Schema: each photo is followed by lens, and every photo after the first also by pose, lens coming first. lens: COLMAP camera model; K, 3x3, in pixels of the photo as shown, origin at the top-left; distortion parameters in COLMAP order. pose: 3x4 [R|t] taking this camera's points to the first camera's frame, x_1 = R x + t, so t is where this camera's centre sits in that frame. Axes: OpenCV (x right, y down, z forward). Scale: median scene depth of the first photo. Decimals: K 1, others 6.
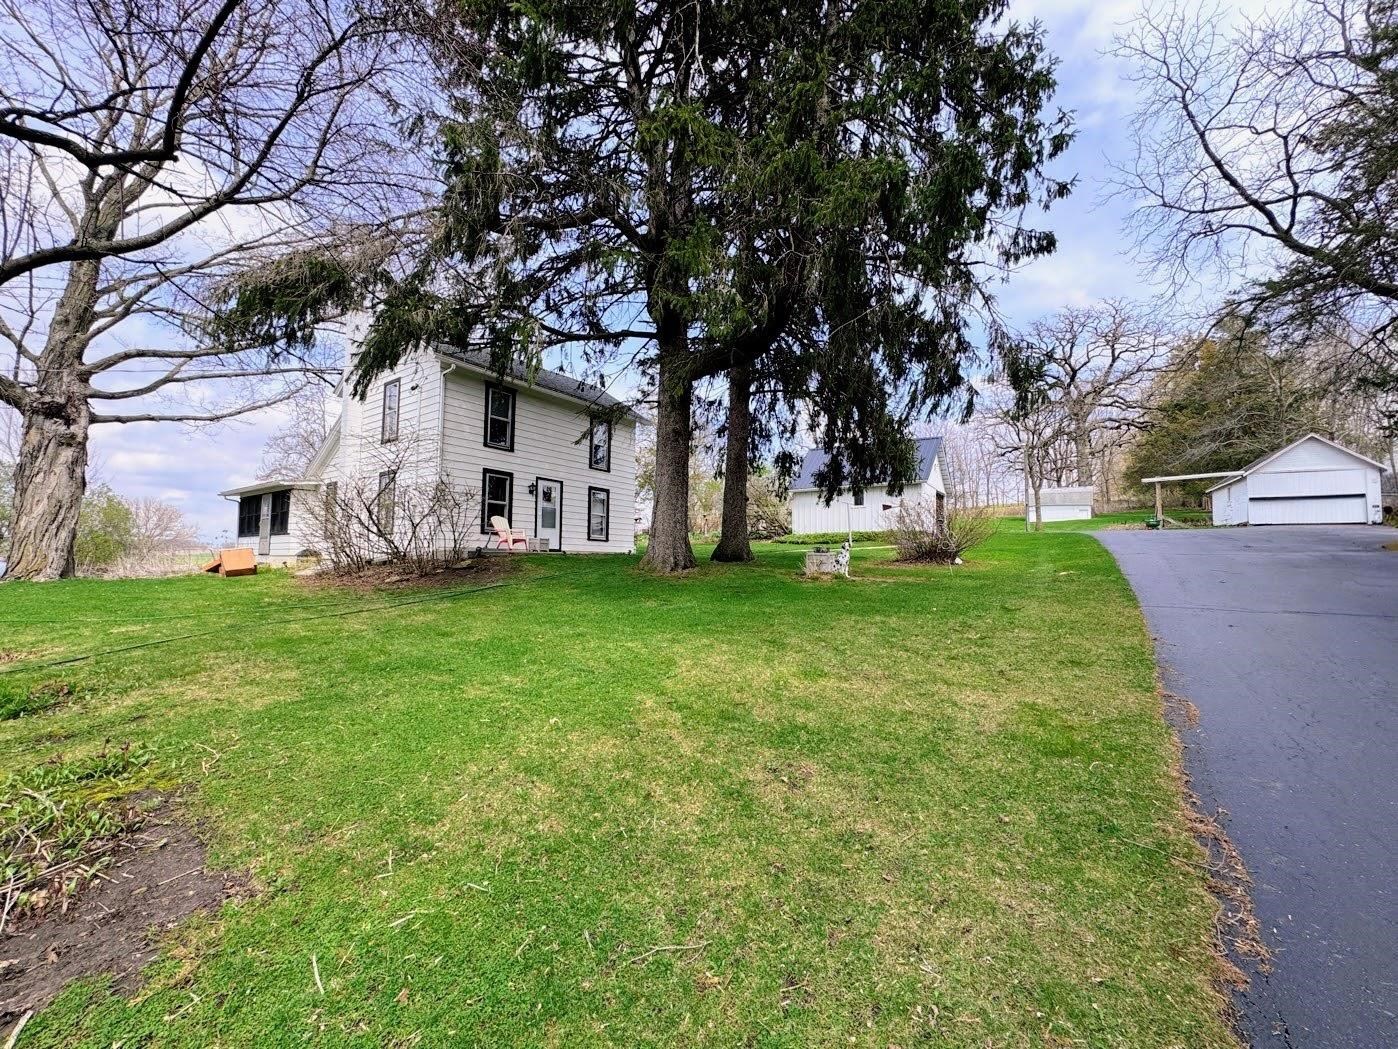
lens RADIAL K [[550.9, 0, 697.9], [0, 550.9, 524.6], [0, 0, 1]] dist [-0.005386, 0.000897]
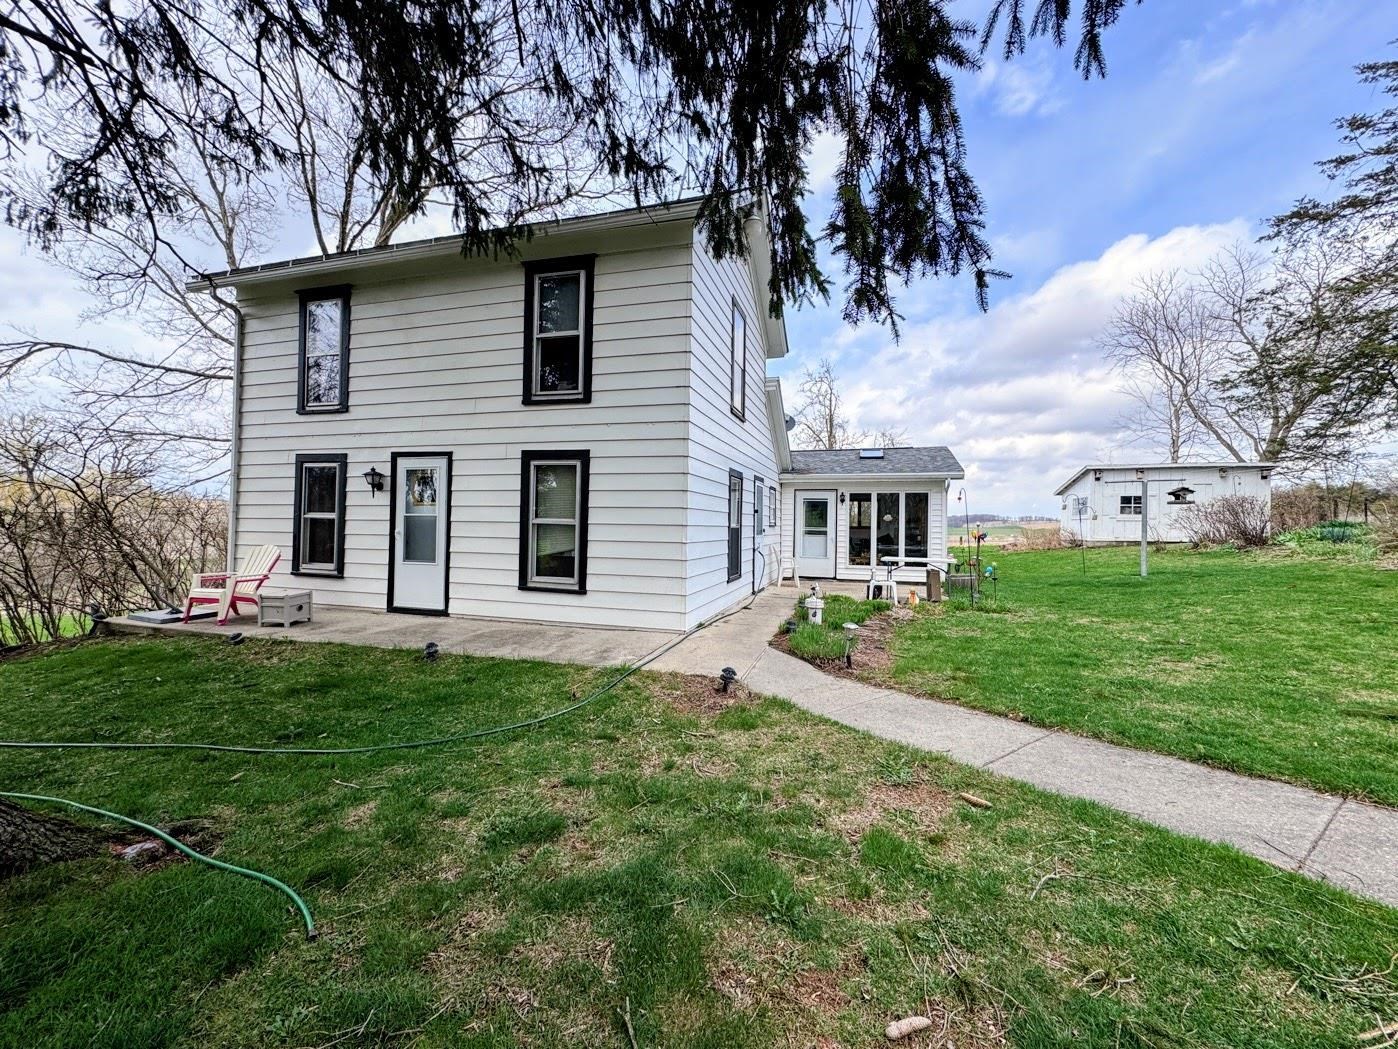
lens RADIAL K [[550.9, 0, 697.5], [0, 550.9, 520.4], [0, 0, 1]] dist [-0.005386, 0.000897]
pose [[0.318835, -0.007496, -0.947780, 0.281894], [0.051261, 0.998642, 0.009346, -0.024881], [0.946423, -0.051564, 0.318787, 1.339713]]
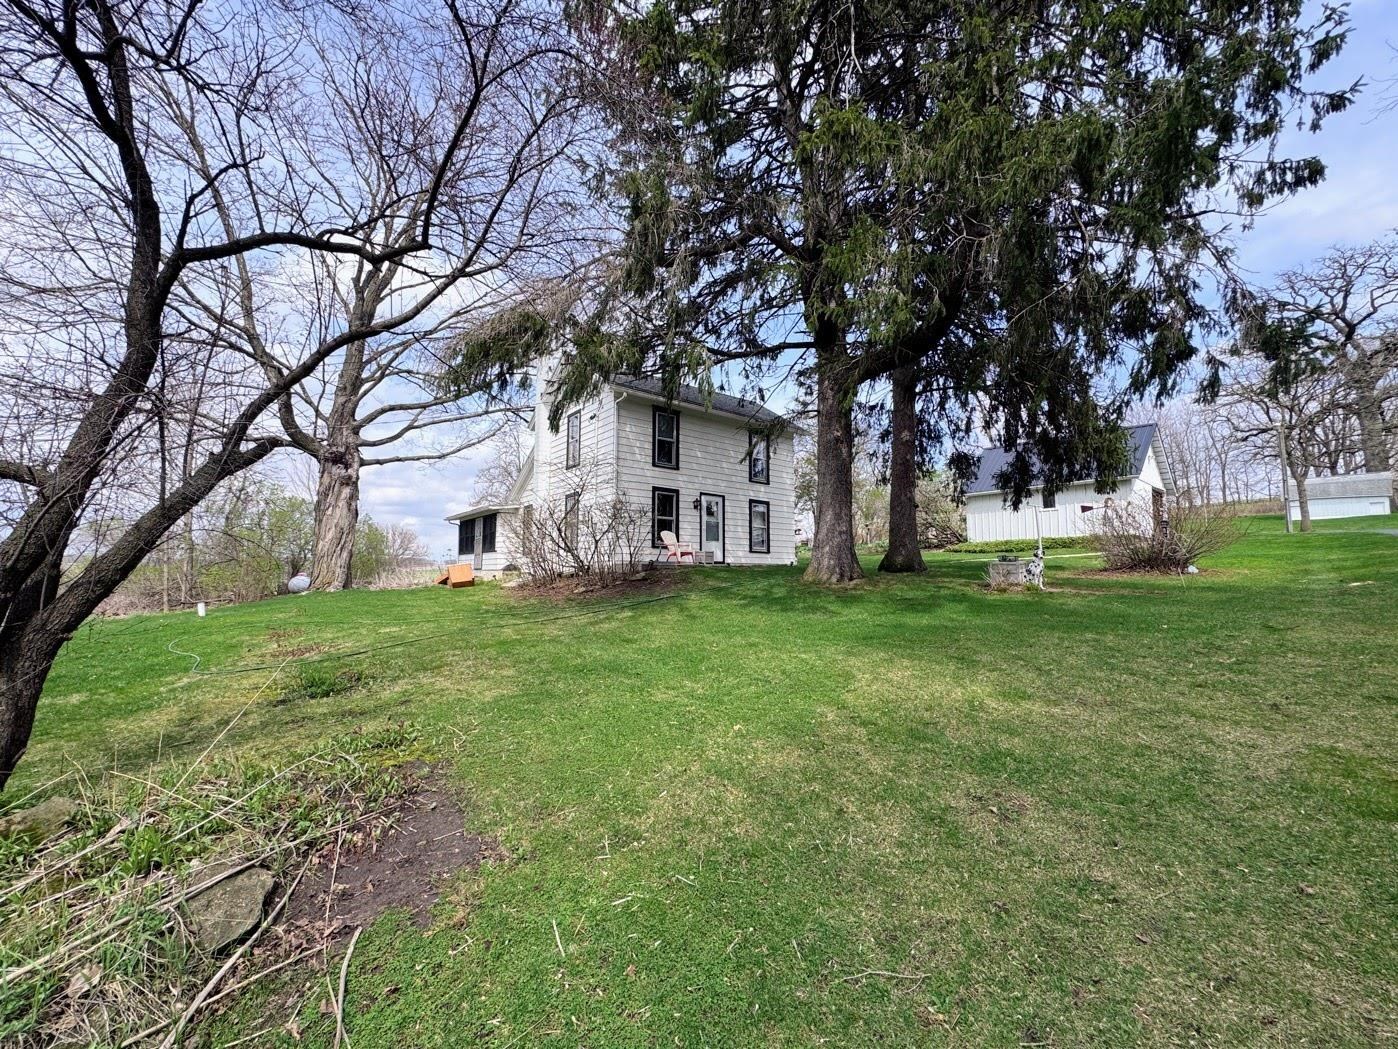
lens RADIAL K [[550.9, 0, 700.6], [0, 550.9, 523.9], [0, 0, 1]] dist [-0.005386, 0.000897]
pose [[0.961316, -0.030769, -0.273725, -0.010105], [0.024416, 0.999348, -0.026586, 0.000926], [0.274365, 0.018875, 0.961440, -0.002915]]
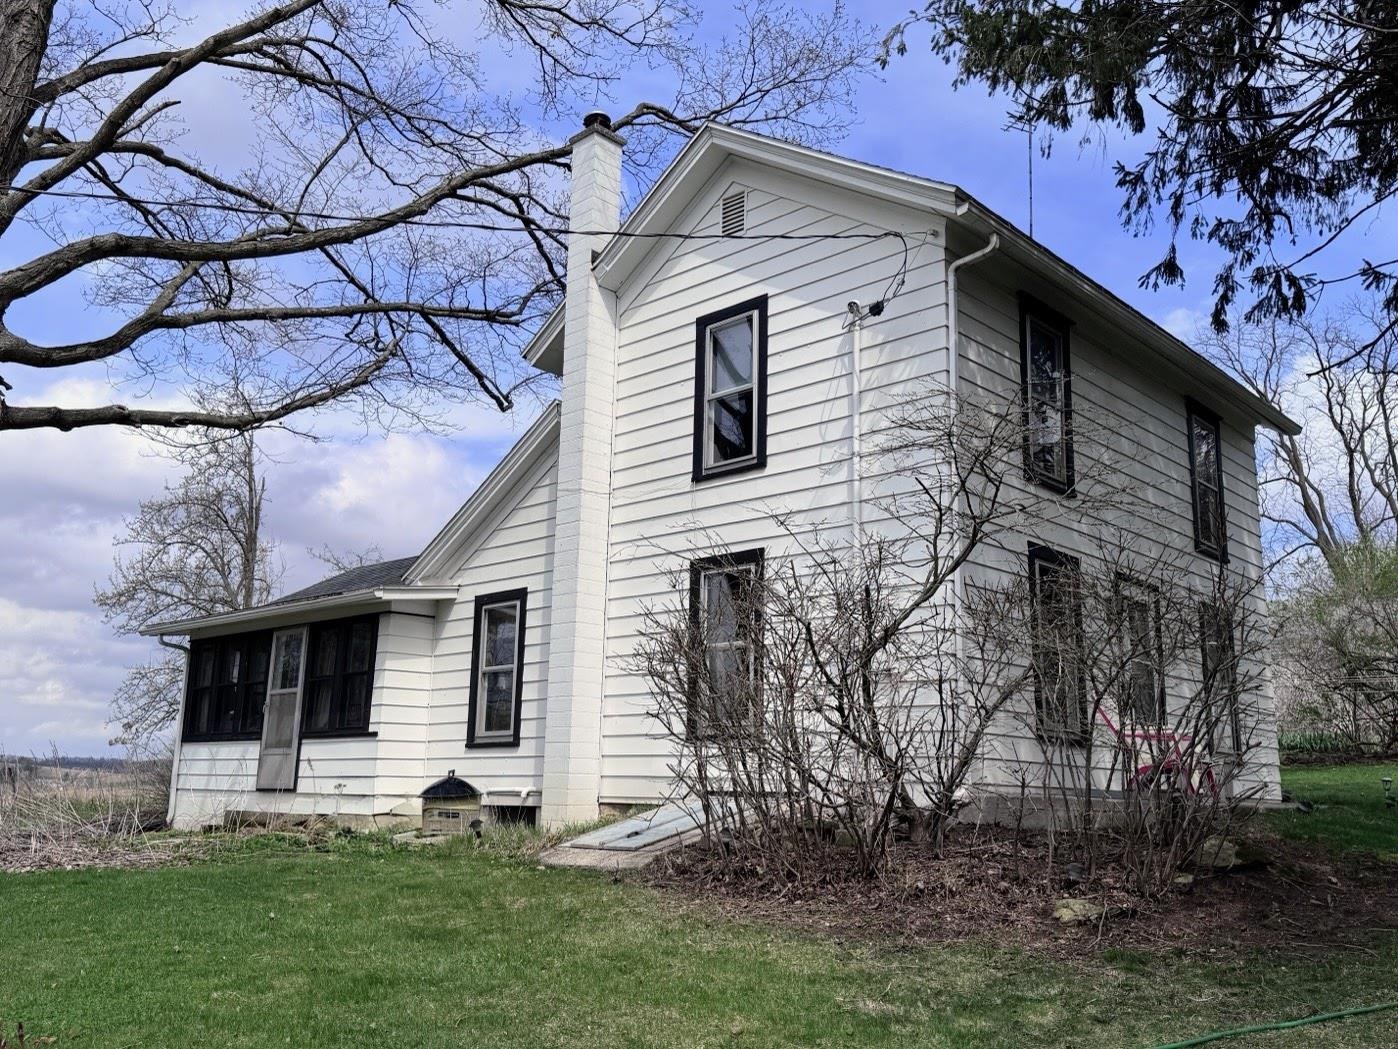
lens RADIAL K [[1200.5, 0, 700.2], [0, 1200.5, 531.6], [0, 0, 1]] dist [0.087753, -0.125782]
pose [[0.991420, -0.013058, -0.130058, -0.551900], [-0.006036, 0.989363, -0.145342, -0.001792], [0.130572, 0.144880, 0.980796, 0.283121]]
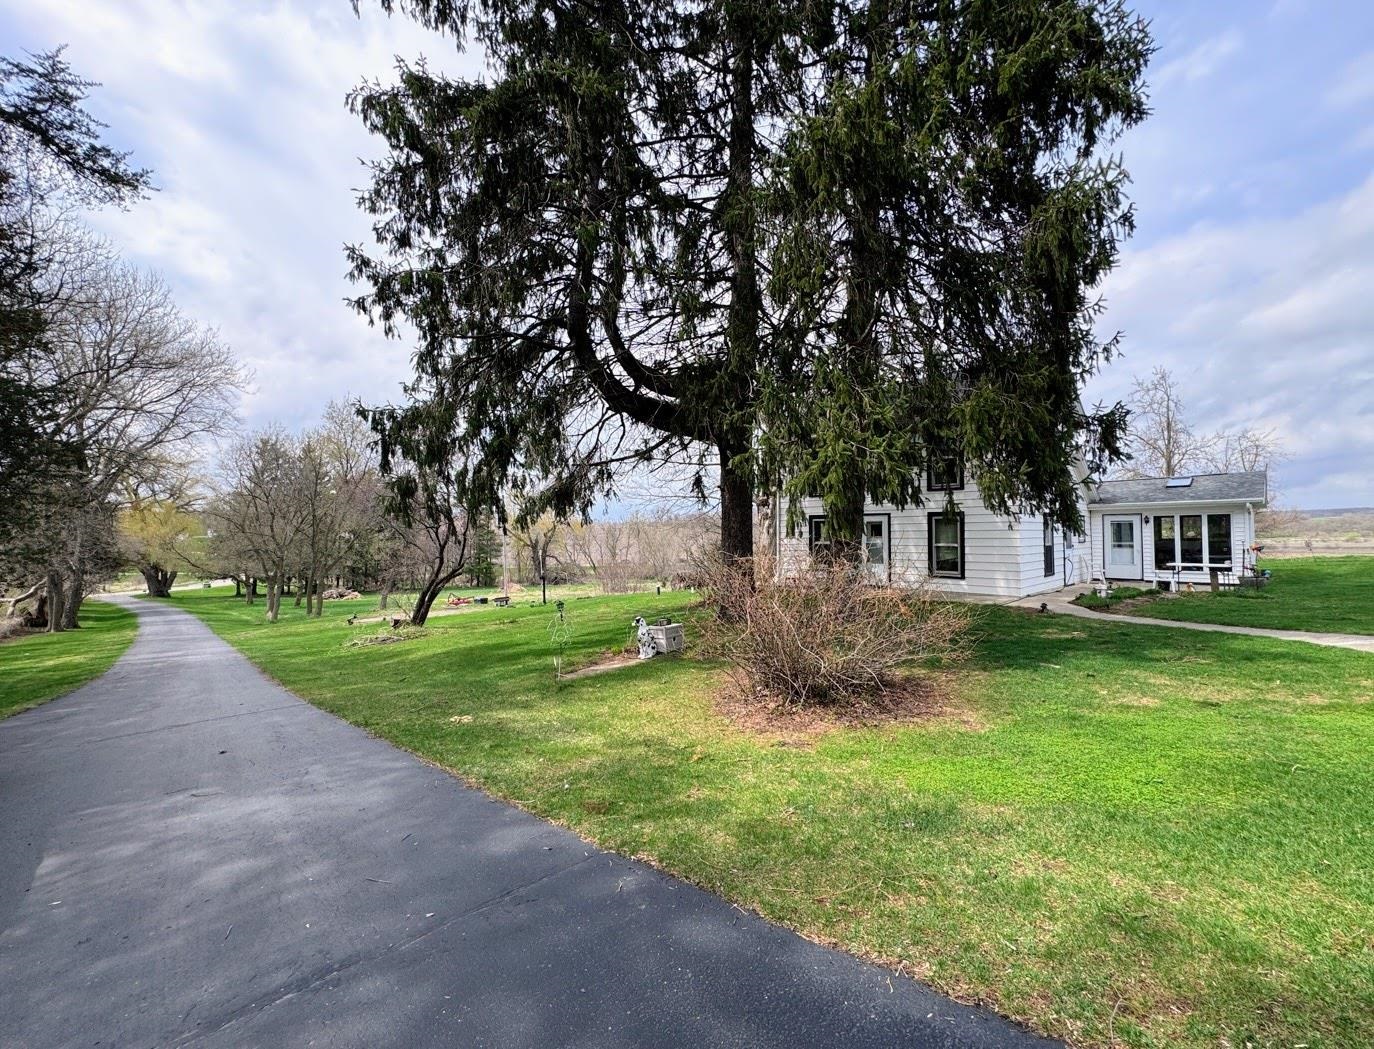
lens RADIAL K [[543.1, 0, 683.6], [0, 543.1, 527.3], [0, 0, 1]] dist [0.000240, -0.000199]
pose [[-0.211982, -0.013485, -0.977181, 0.932639], [0.075578, 0.996684, -0.030149, -0.068598], [0.974347, -0.080244, -0.210260, 1.094014]]
